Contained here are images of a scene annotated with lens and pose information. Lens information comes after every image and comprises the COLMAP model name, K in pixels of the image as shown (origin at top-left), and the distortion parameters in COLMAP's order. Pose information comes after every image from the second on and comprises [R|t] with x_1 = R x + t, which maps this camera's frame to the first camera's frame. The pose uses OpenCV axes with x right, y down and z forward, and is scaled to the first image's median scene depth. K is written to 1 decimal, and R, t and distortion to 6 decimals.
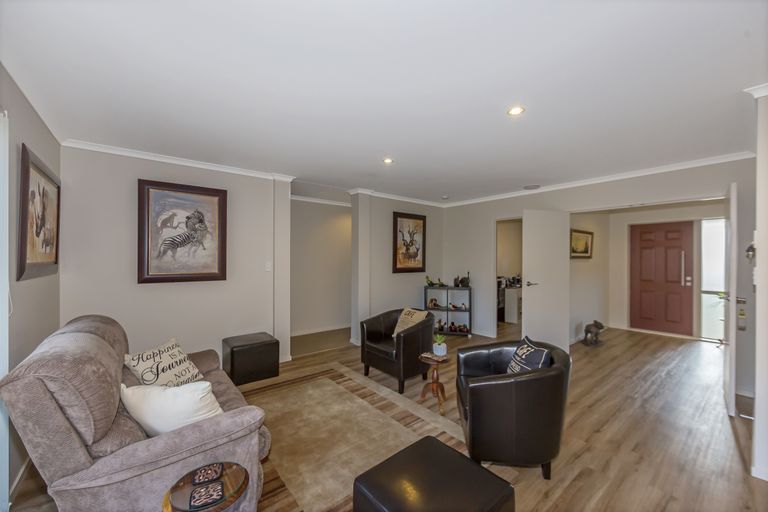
lens RADIAL K [[305.0, 0, 384.0], [0, 305.0, 260.0], [0, 0, 1]] dist [-0.002747, 0.000077]
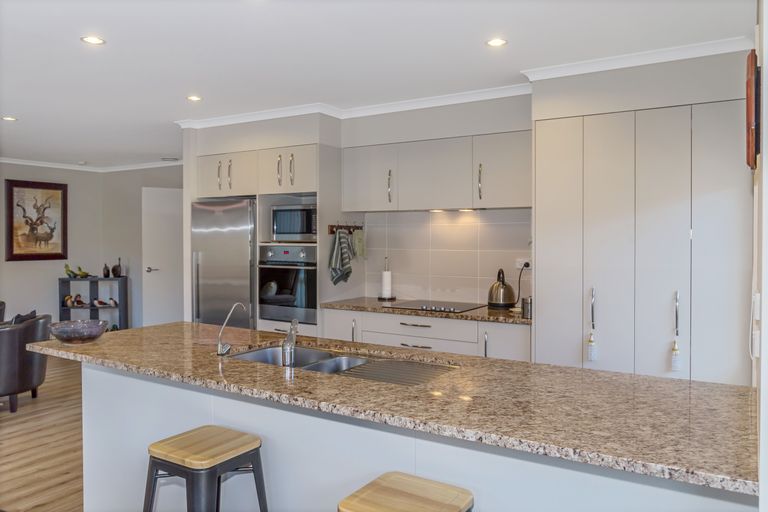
lens RADIAL K [[592.0, 0, 365.3], [0, 592.0, 245.4], [0, 0, 1]] dist [0.020462, 0.007741]
pose [[0.953196, -0.009951, 0.302188, 0.414756], [0.006819, 0.999912, 0.011418, -0.006520], [-0.302275, -0.008823, 0.953180, -0.649911]]
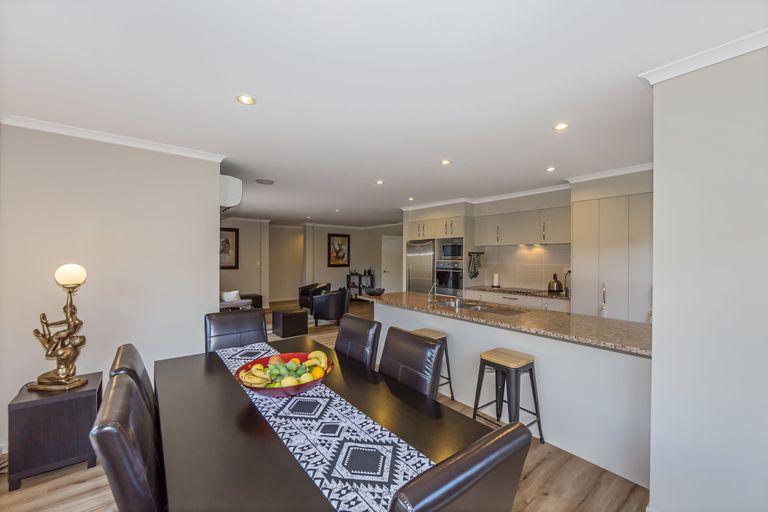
lens RADIAL K [[305.0, 0, 384.0], [0, 305.0, 259.6], [0, 0, 1]] dist [-0.002747, 0.000077]
pose [[1.000000, -0.000529, 0.000708, 0.351991], [0.000528, 0.999999, 0.001091, -0.003651], [-0.000708, -0.001091, 0.999999, -0.795927]]
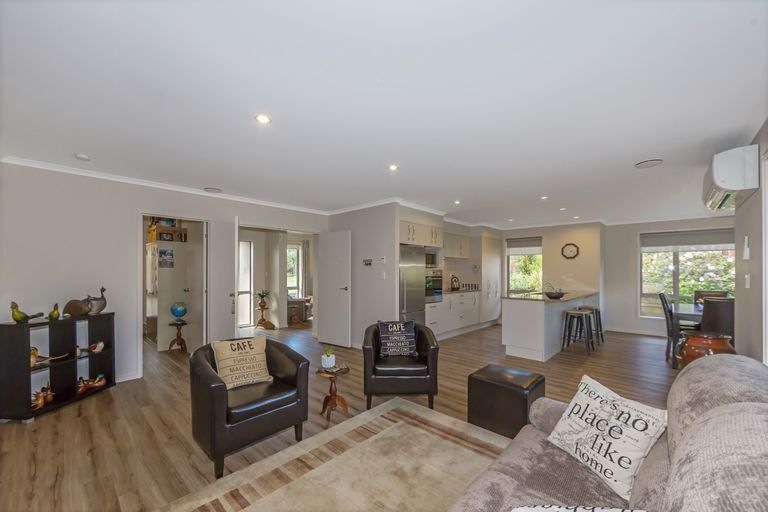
lens RADIAL K [[305.0, 0, 396.2], [0, 305.0, 272.1], [0, 0, 1]] dist [-0.002747, 0.000077]
pose [[-0.163371, -0.010743, 0.986506, -0.428762], [0.001167, 0.999938, 0.011083, 0.000336], [-0.986564, 0.002962, -0.163348, 0.506011]]
